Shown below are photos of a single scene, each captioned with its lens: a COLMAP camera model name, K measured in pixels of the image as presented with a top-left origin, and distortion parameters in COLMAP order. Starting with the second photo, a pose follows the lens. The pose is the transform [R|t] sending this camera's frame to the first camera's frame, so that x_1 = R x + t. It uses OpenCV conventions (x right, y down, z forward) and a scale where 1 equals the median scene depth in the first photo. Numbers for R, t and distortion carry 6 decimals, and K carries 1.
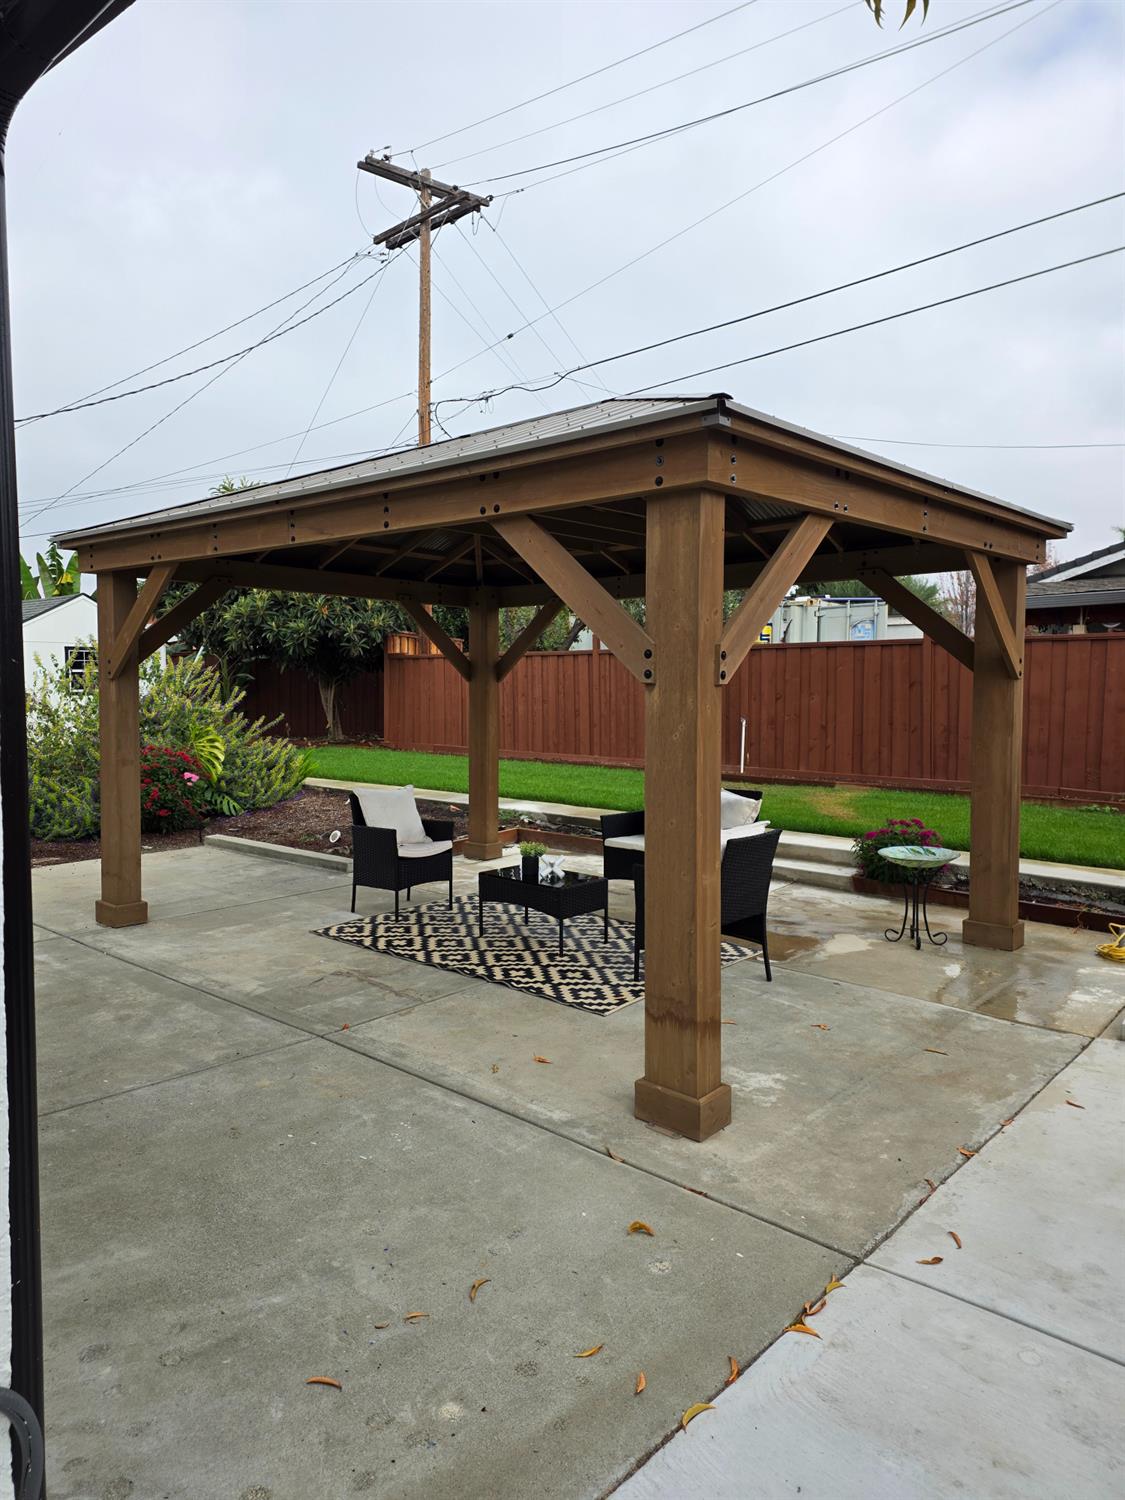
lens RADIAL K [[1015.0, 0, 572.3], [0, 1015.0, 750.7], [0, 0, 1]] dist [0.067527, -0.027196]
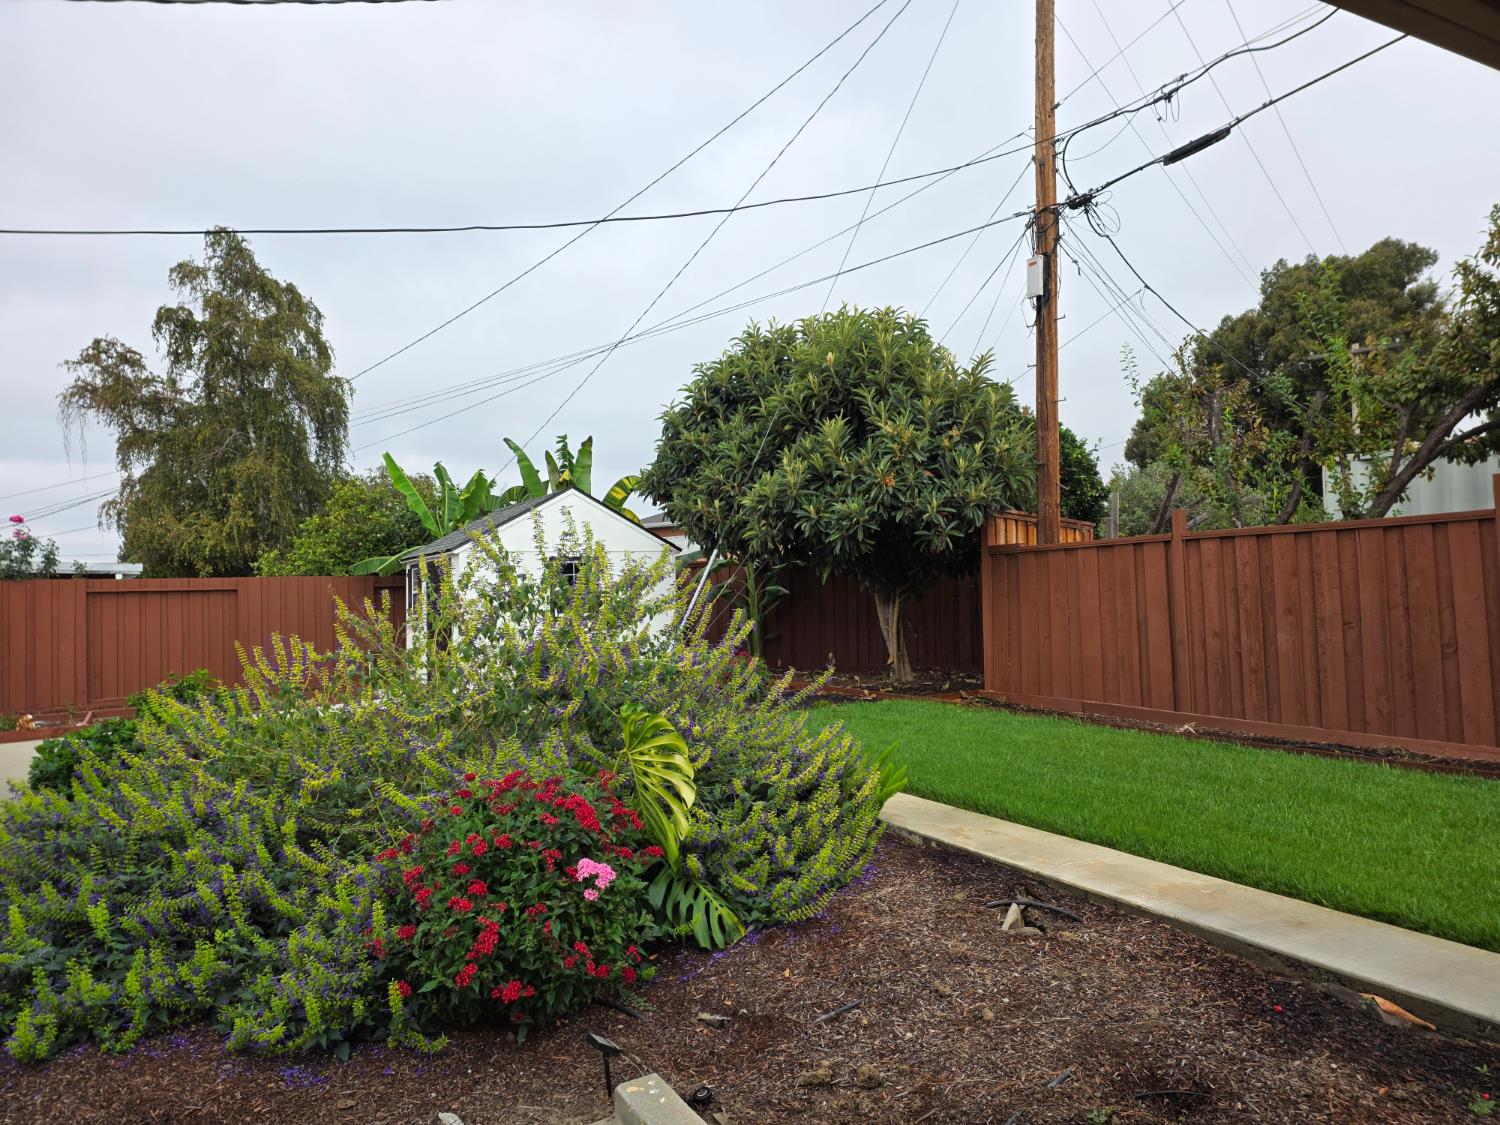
lens RADIAL K [[1015.0, 0, 747.7], [0, 1015.0, 560.2], [0, 0, 1]] dist [0.067527, -0.027196]
pose [[0.940324, -0.035808, -0.338390, -0.117539], [0.002088, 0.995036, -0.099491, -0.027562], [0.340273, 0.092847, 0.935732, 0.399588]]
